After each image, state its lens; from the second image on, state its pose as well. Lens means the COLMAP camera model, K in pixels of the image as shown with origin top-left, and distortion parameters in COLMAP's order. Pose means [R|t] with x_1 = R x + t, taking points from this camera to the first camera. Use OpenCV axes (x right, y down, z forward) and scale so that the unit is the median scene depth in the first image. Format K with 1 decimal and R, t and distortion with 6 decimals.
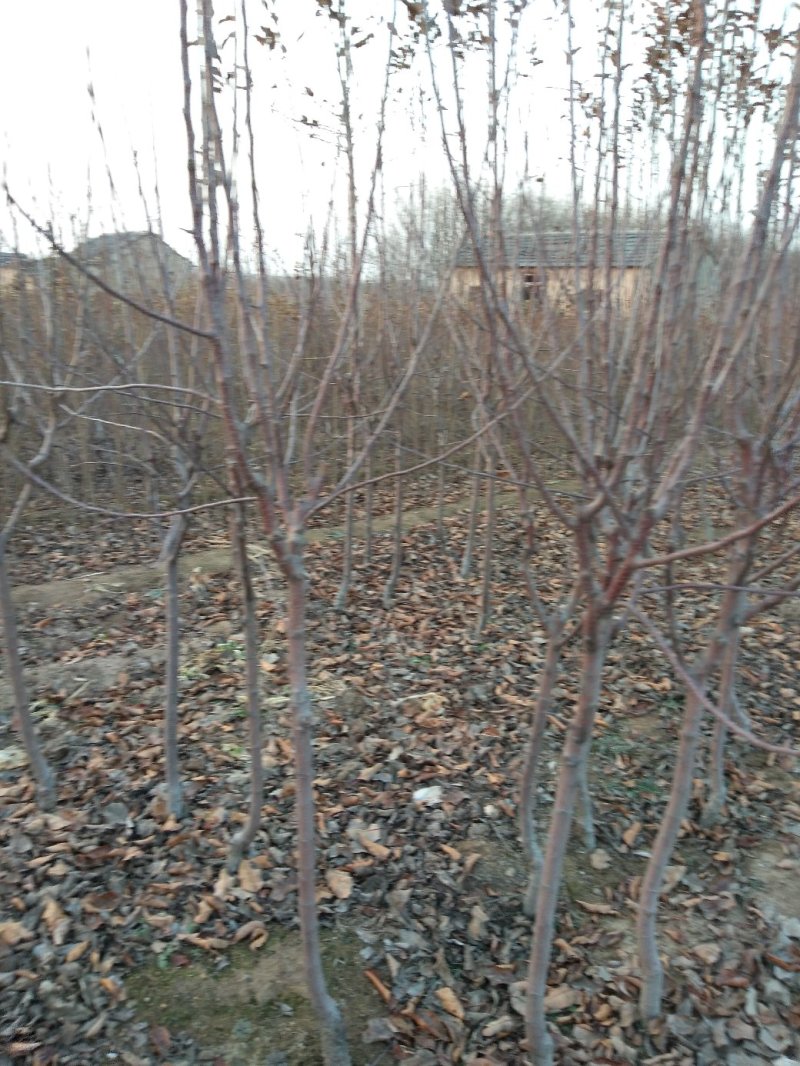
lens RADIAL K [[825.3, 0, 405.6], [0, 825.3, 534.5], [0, 0, 1]] dist [0.069984, -0.113487]
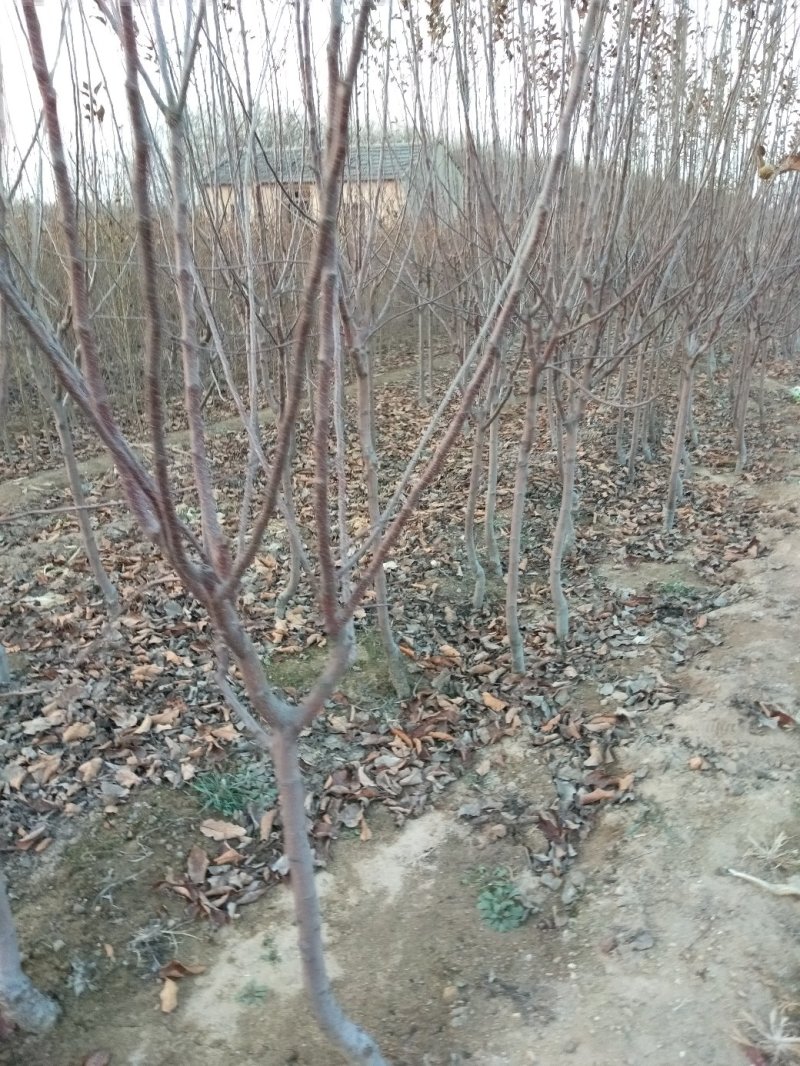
lens RADIAL K [[825.3, 0, 411.1], [0, 825.3, 524.9], [0, 0, 1]] dist [0.069984, -0.113487]
pose [[0.955539, -0.146409, 0.255948, -0.304865], [0.126182, 0.987559, 0.093833, 0.122887], [-0.266502, -0.057365, 0.962126, -0.397500]]
